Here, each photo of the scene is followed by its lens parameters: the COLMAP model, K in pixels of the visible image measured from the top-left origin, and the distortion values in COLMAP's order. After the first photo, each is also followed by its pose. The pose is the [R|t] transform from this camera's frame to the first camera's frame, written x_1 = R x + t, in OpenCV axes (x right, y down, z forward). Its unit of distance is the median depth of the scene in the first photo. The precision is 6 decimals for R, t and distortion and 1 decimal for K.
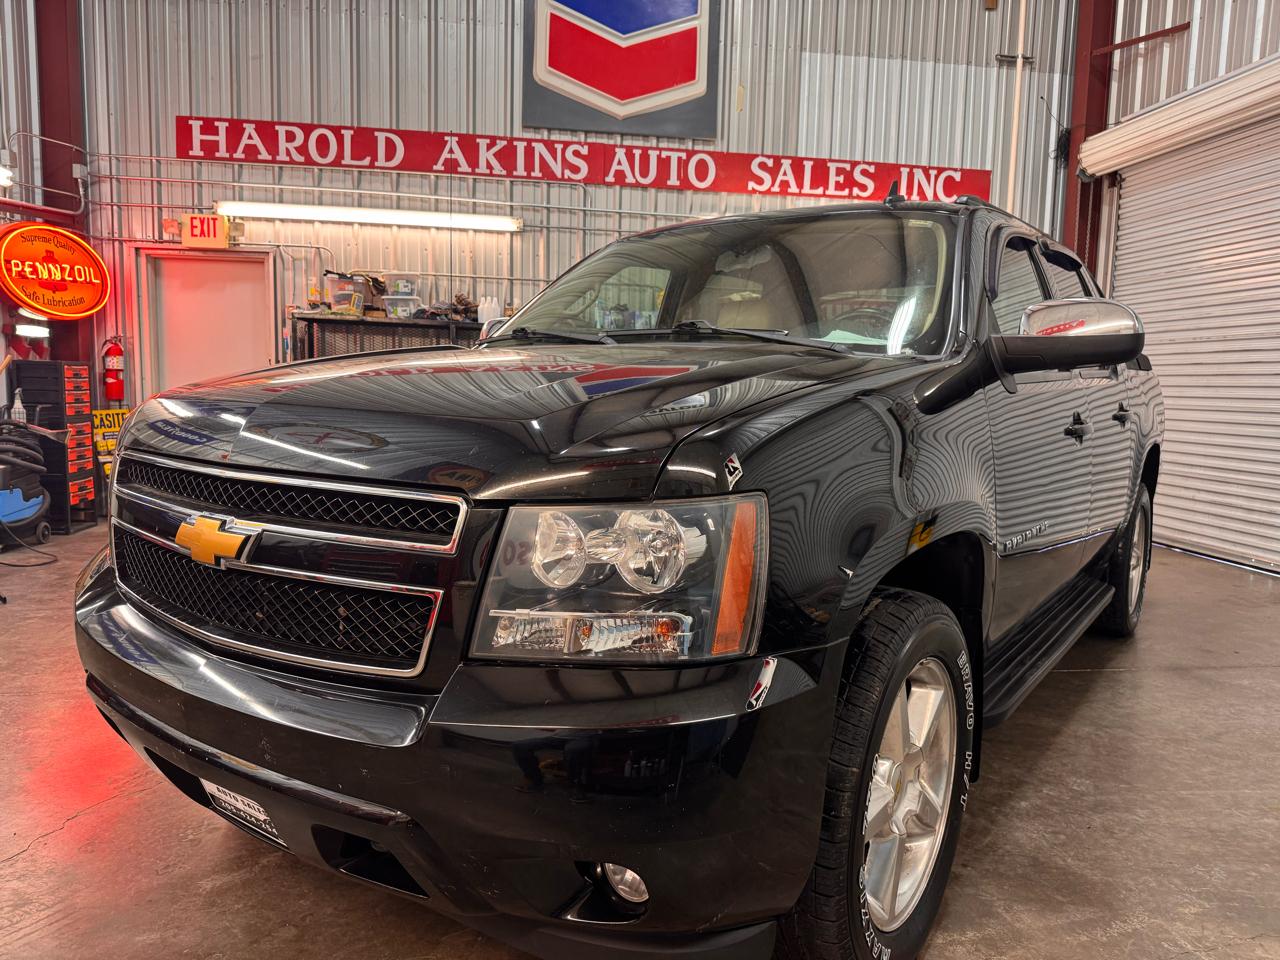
lens RADIAL K [[873.0, 0, 635.4], [0, 873.0, 487.3], [0, 0, 1]] dist [-0.004602, -0.014073]
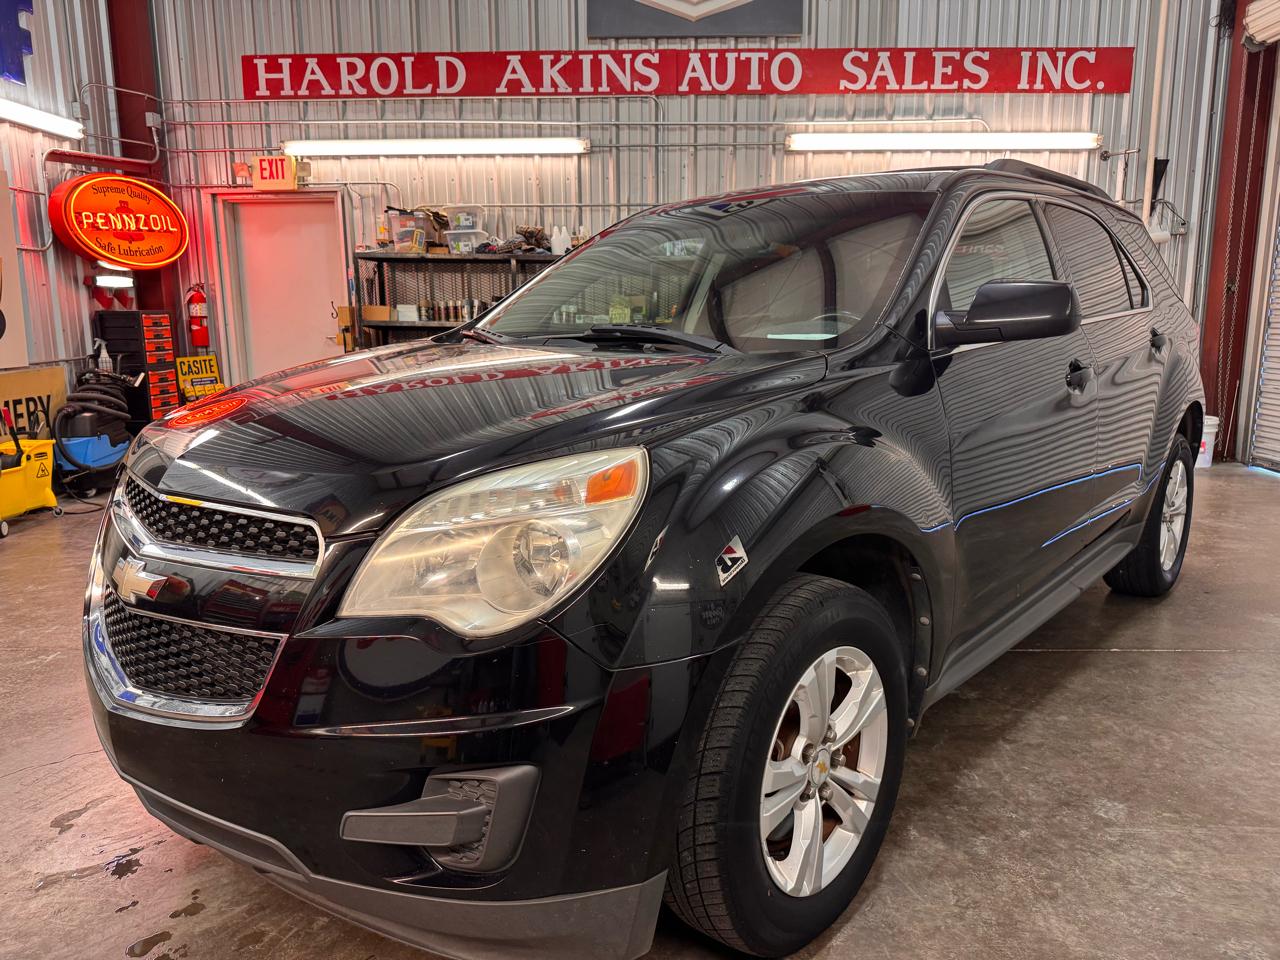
lens RADIAL K [[873.0, 0, 641.3], [0, 873.0, 484.4], [0, 0, 1]] dist [-0.004602, -0.014073]
pose [[0.986223, -0.000580, -0.165419, 0.080596], [0.012911, 0.997213, 0.073477, -0.006876], [0.164916, -0.074601, 0.983482, 0.061998]]
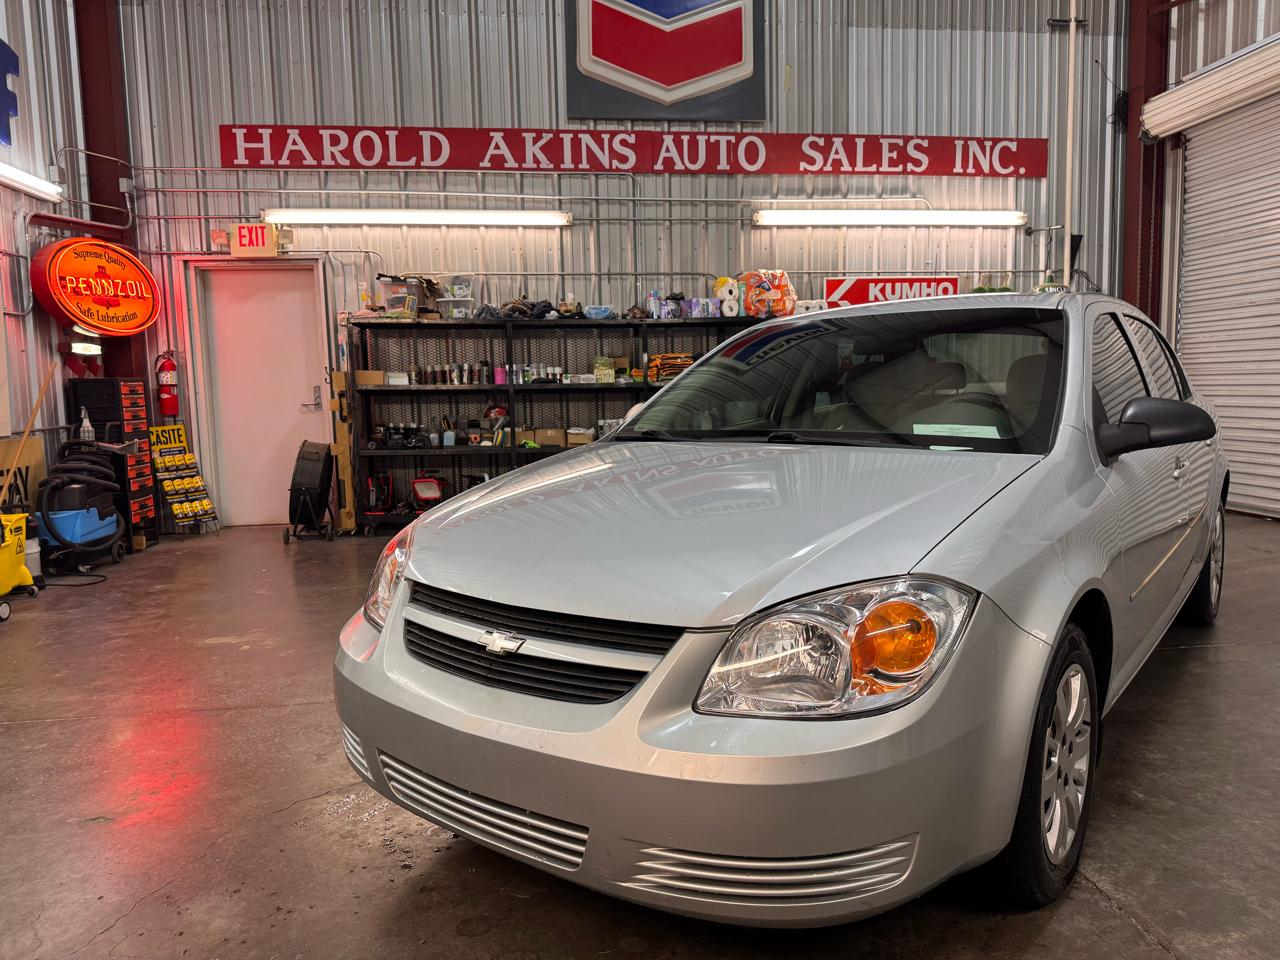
lens RADIAL K [[873.0, 0, 637.8], [0, 873.0, 484.0], [0, 0, 1]] dist [-0.004602, -0.014073]
pose [[0.998729, -0.045649, -0.021386, -0.049501], [0.045521, 0.998943, -0.006431, 0.007190], [0.021657, 0.005449, 0.999751, 0.024274]]
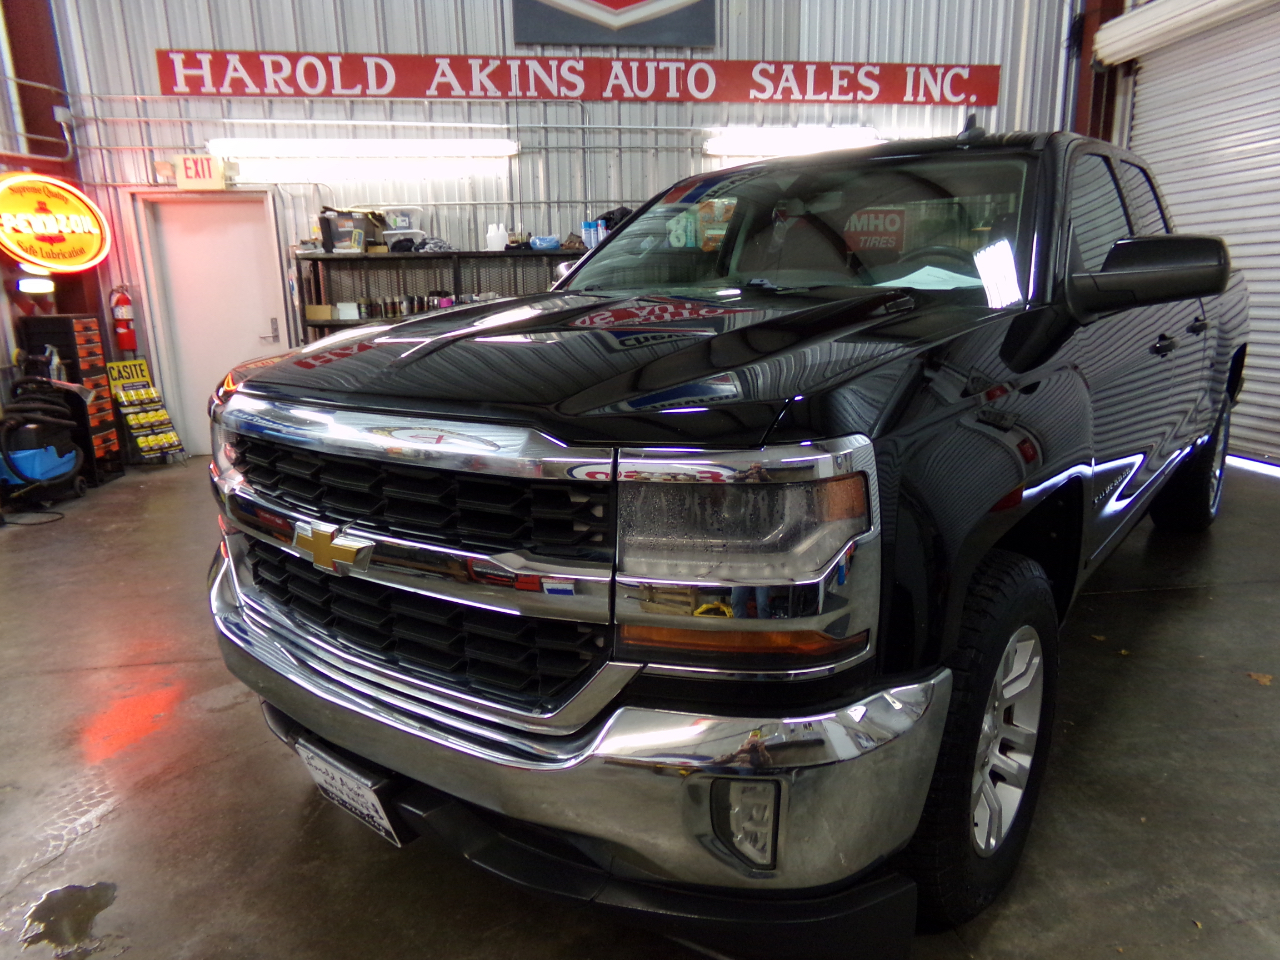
lens RADIAL K [[837.6, 0, 638.4], [0, 837.6, 484.9], [0, 0, 1]] dist [-0.017356, 0.019875]
pose [[0.998892, -0.045532, -0.011874, -0.003805], [0.046574, 0.992666, 0.111555, -0.024609], [0.006708, -0.111984, 0.993687, 0.025282]]
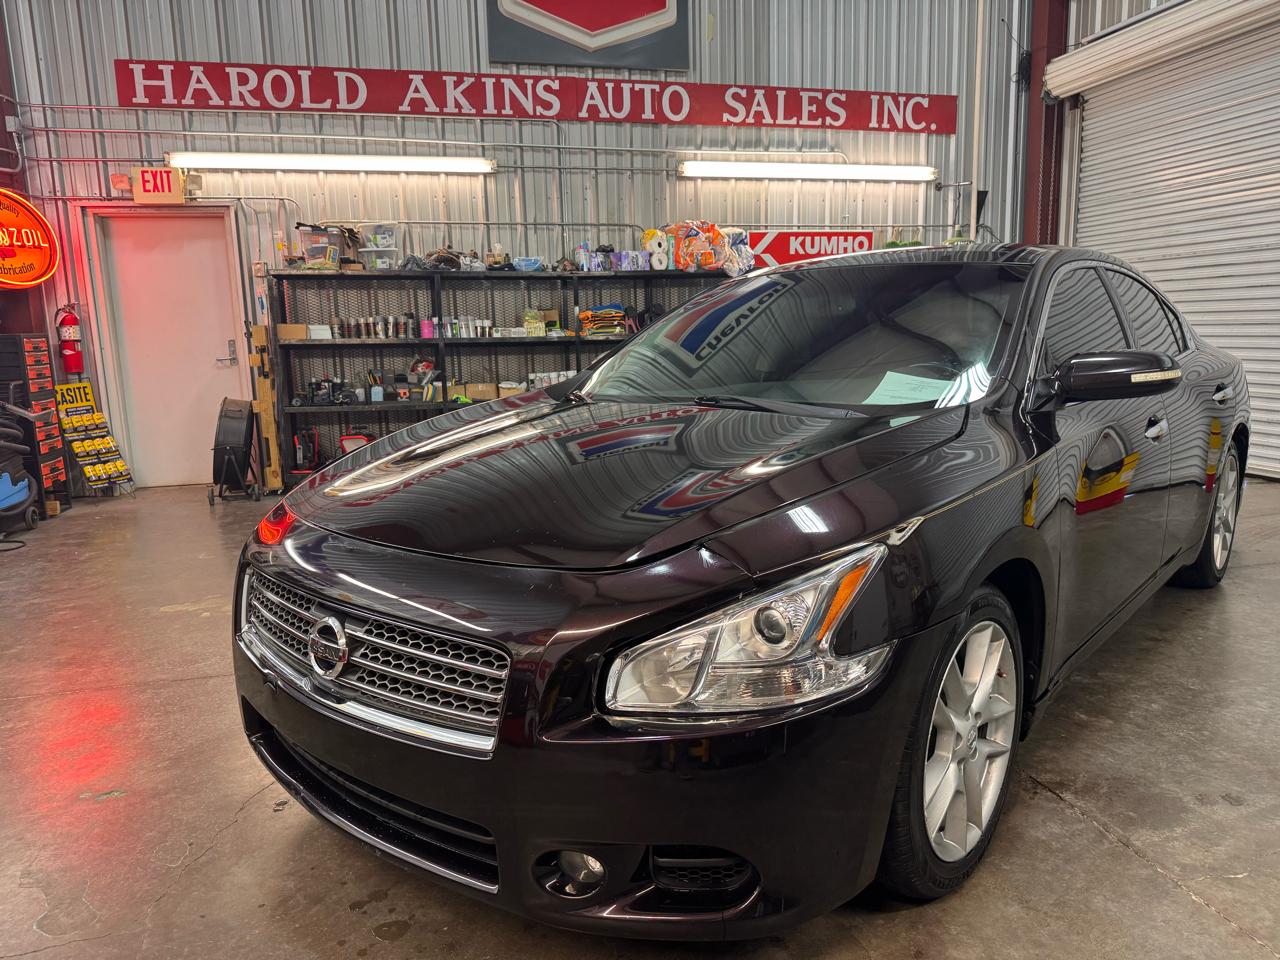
lens RADIAL K [[873.0, 0, 634.8], [0, 873.0, 486.0], [0, 0, 1]] dist [-0.004602, -0.014073]
pose [[0.993848, -0.067095, 0.088117, -0.087939], [0.061510, 0.996011, 0.064640, -0.002798], [-0.092103, -0.058822, 0.994011, 0.009644]]
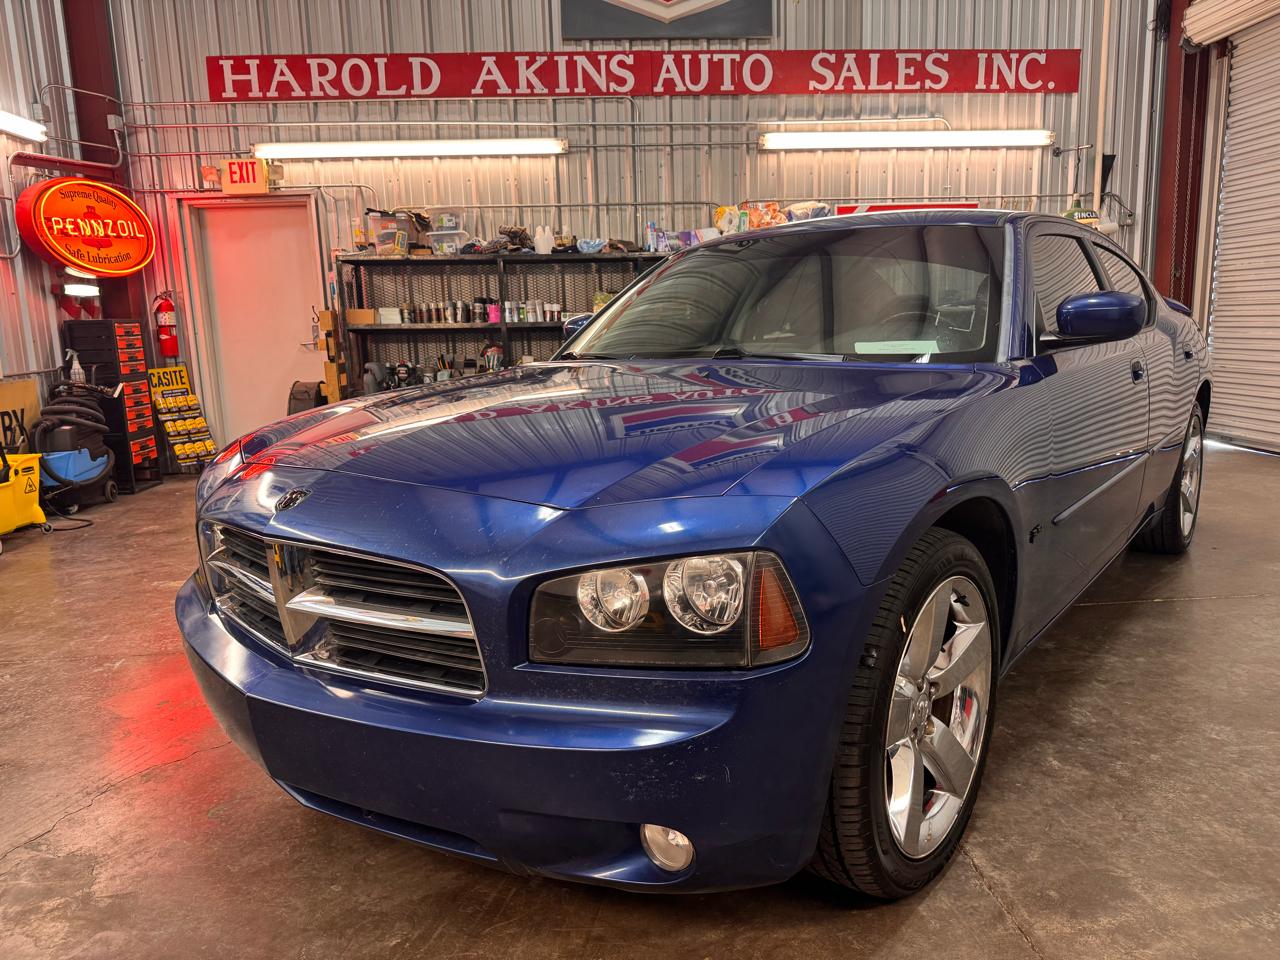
lens RADIAL K [[873.0, 0, 636.9], [0, 873.0, 487.0], [0, 0, 1]] dist [-0.004602, -0.014073]
pose [[0.995837, -0.041853, -0.080970, 0.005462], [0.047496, 0.996480, 0.069081, 0.004349], [0.077794, -0.072639, 0.994320, 0.042216]]
